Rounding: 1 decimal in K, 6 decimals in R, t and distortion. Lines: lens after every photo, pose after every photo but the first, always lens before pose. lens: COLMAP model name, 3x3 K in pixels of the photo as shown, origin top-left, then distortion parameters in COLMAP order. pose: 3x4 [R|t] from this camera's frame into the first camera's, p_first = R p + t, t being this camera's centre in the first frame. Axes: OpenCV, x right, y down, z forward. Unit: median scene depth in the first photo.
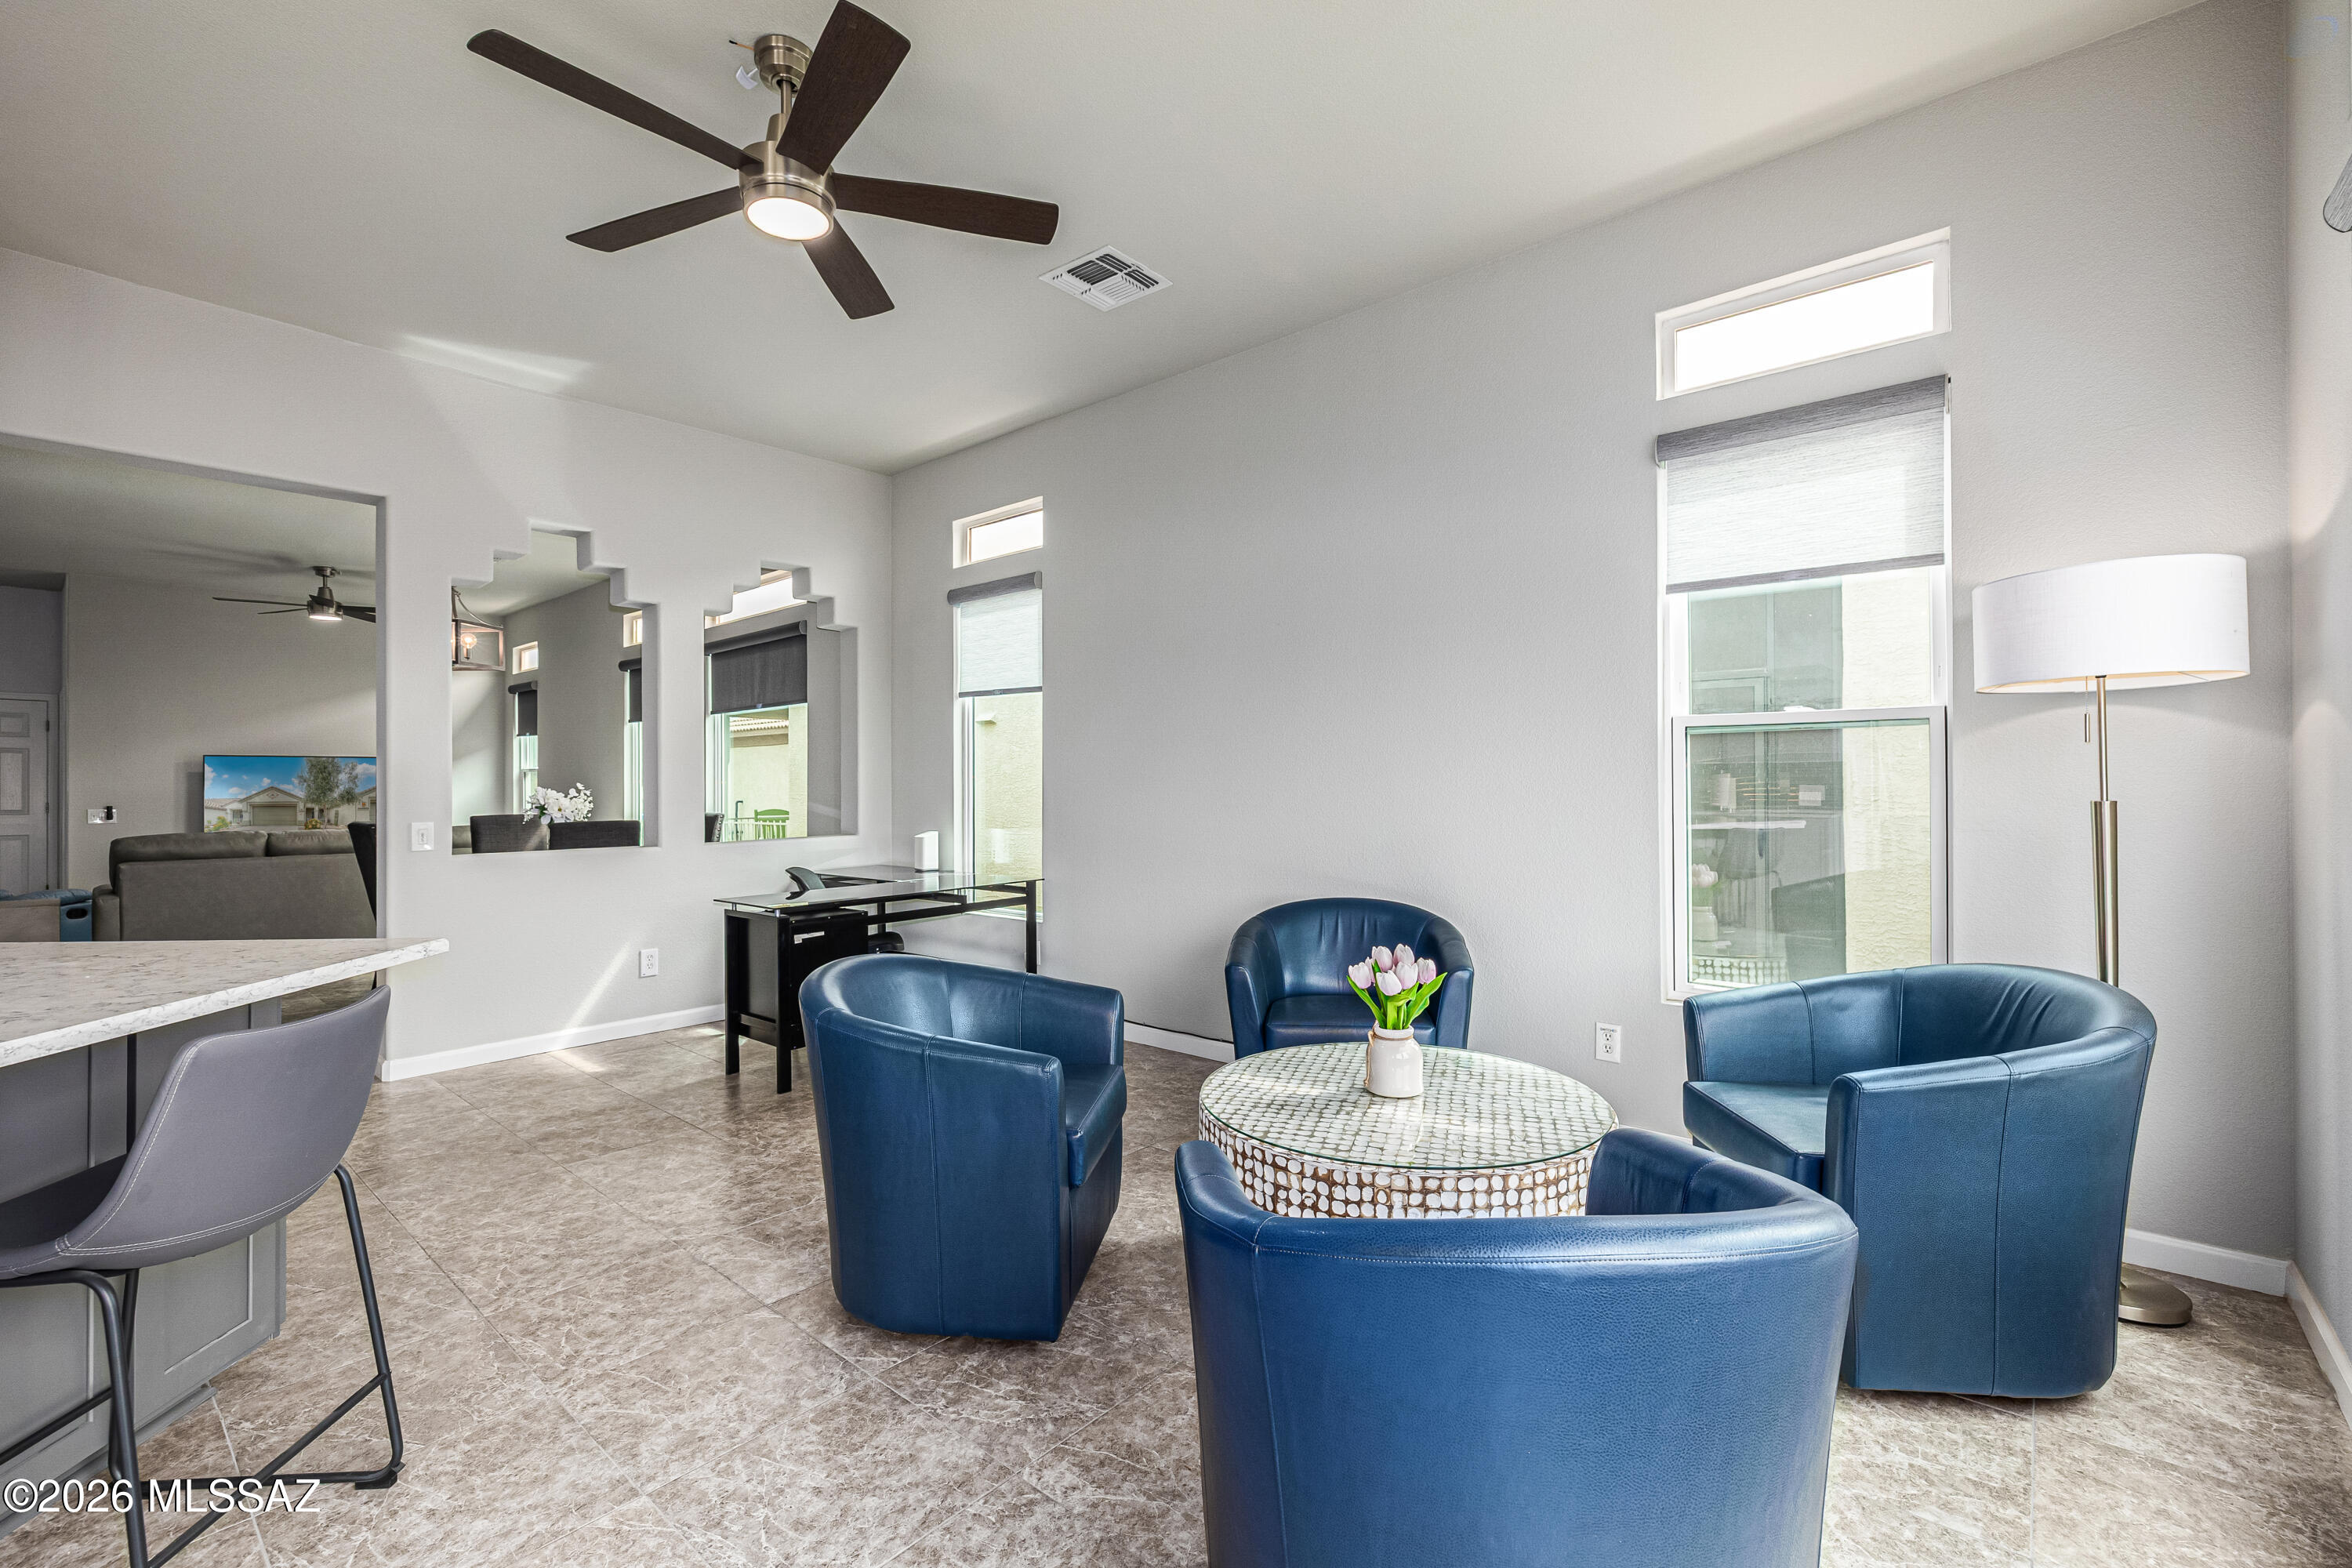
lens RADIAL K [[997.3, 0, 1176.0], [0, 997.3, 784.0], [0, 0, 1]] dist [0.000653, 0.000315]
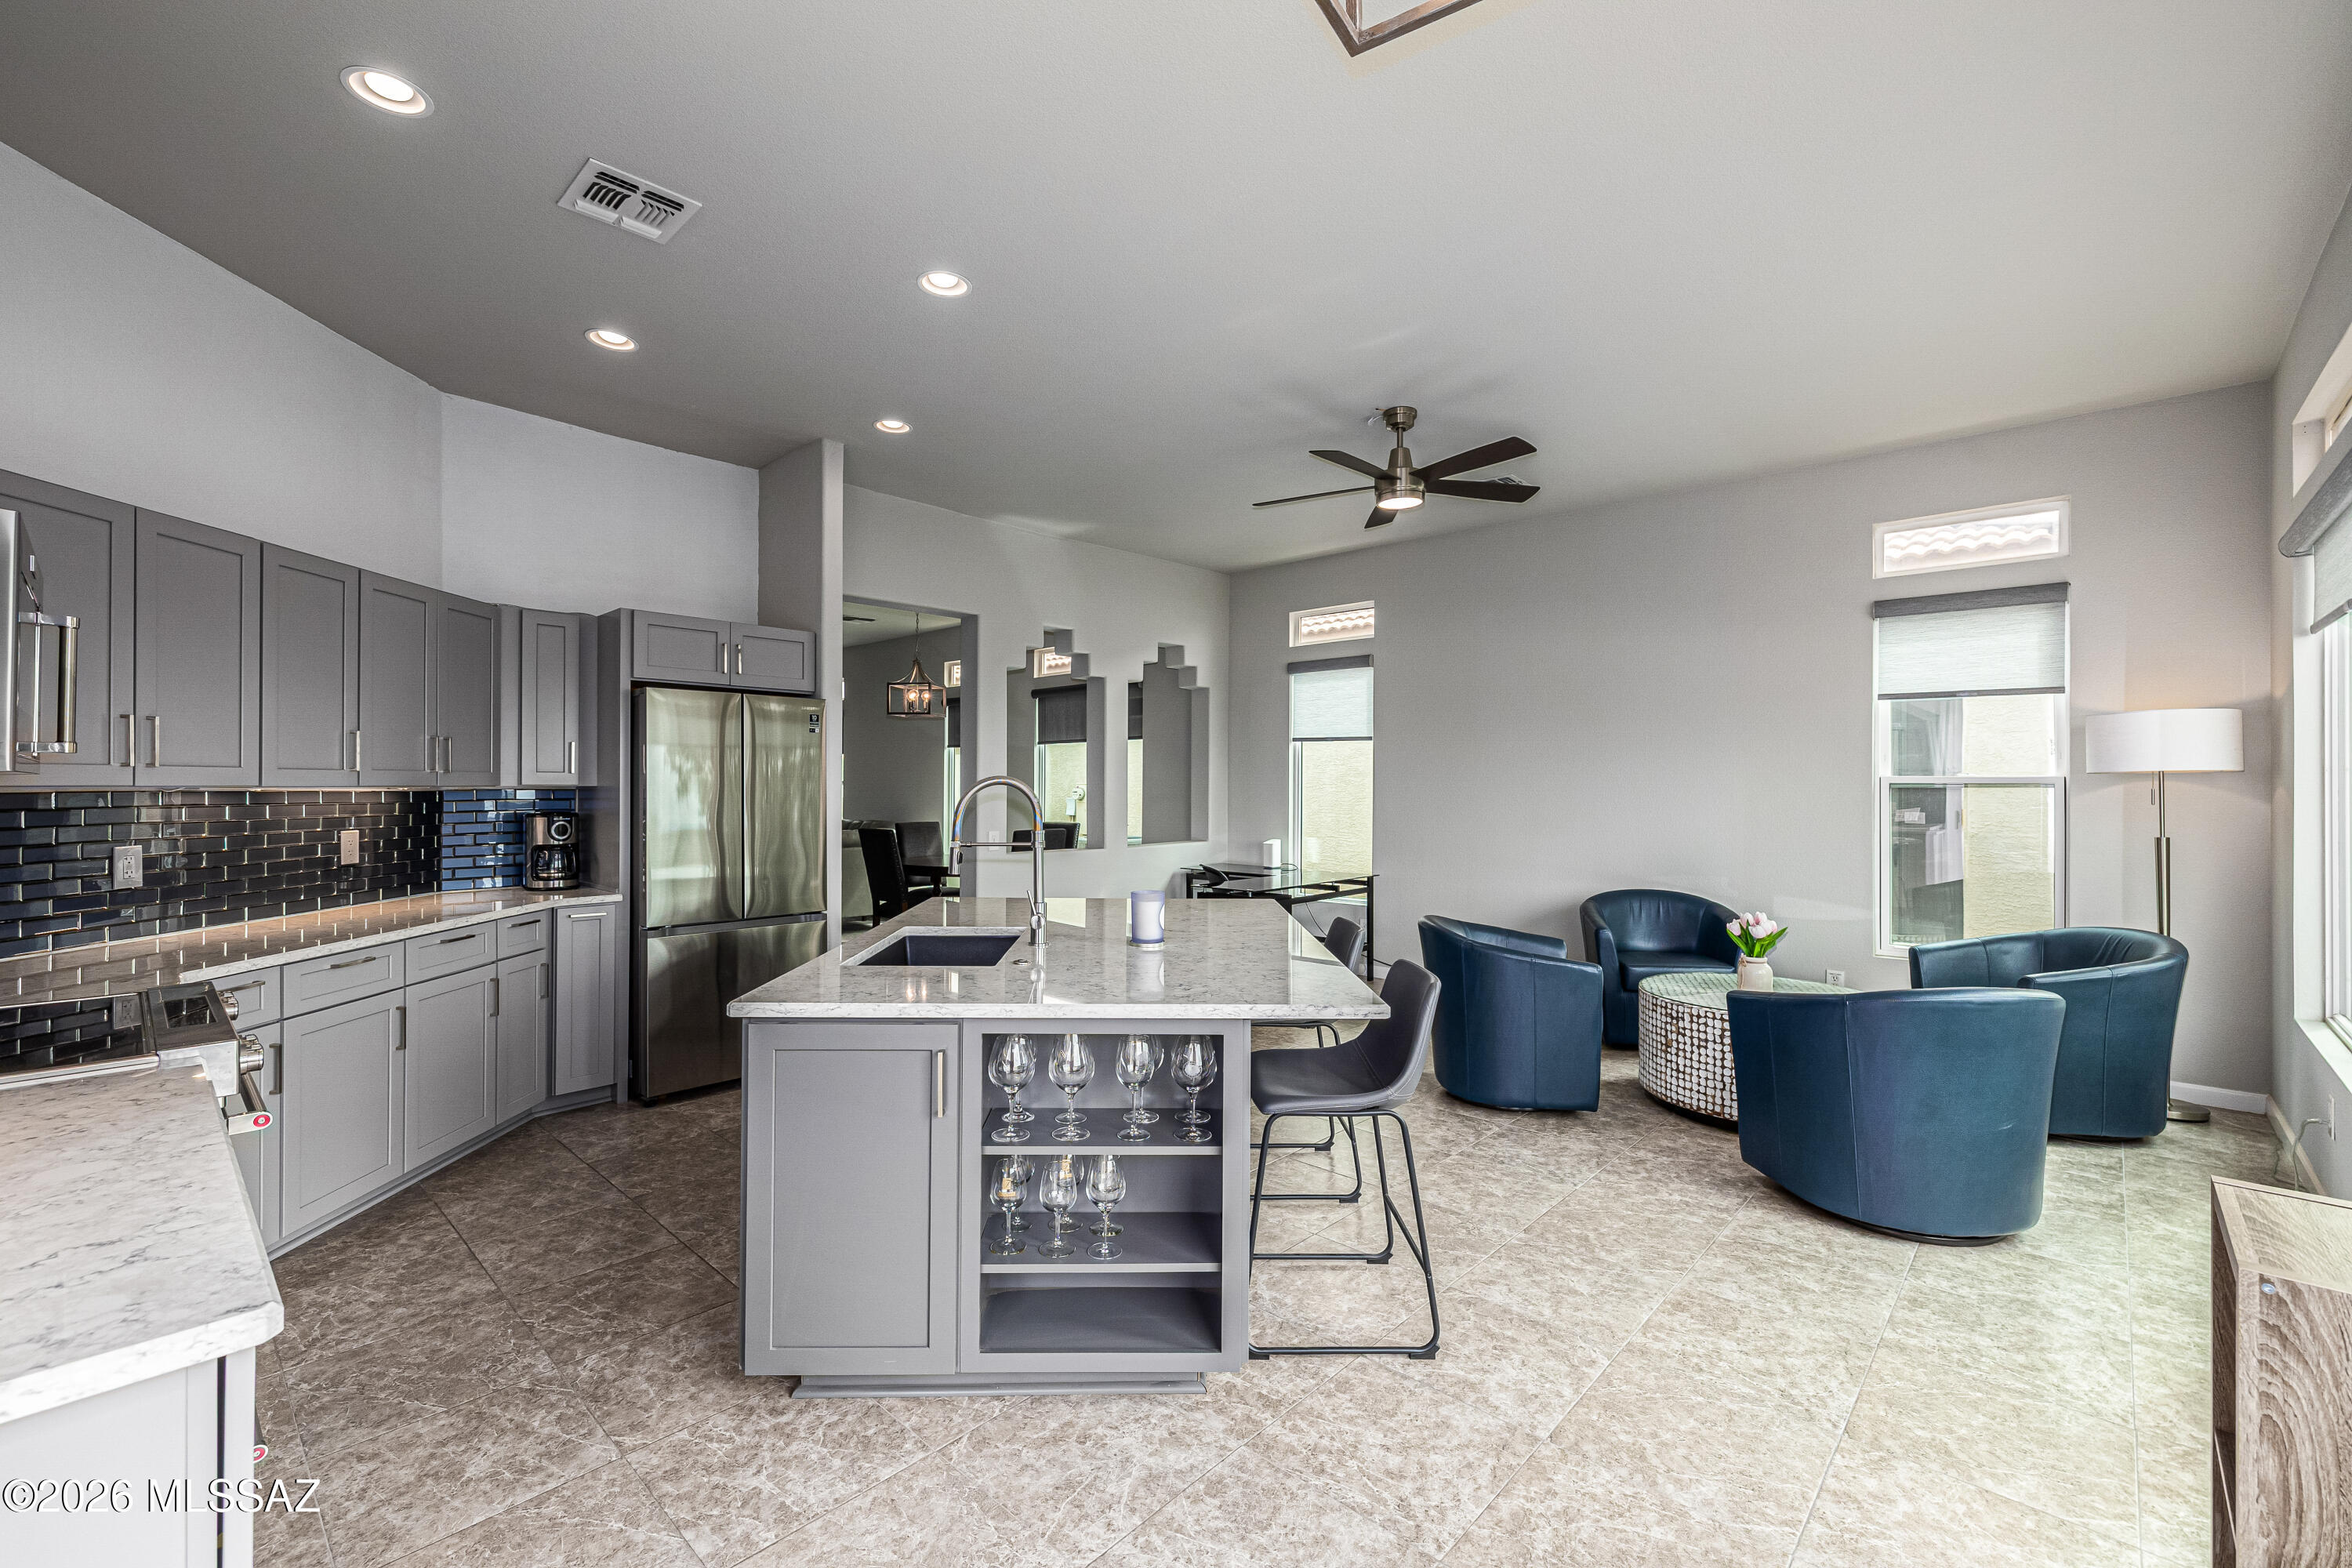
lens RADIAL K [[975.4, 0, 1184.8], [0, 975.4, 781.3], [0, 0, 1]] dist [0.001319, 0.000683]
pose [[0.999068, 0.009334, -0.042135, -0.592462], [-0.009570, 0.999940, -0.005413, -0.045397], [0.042082, 0.005812, 0.999097, -0.653366]]
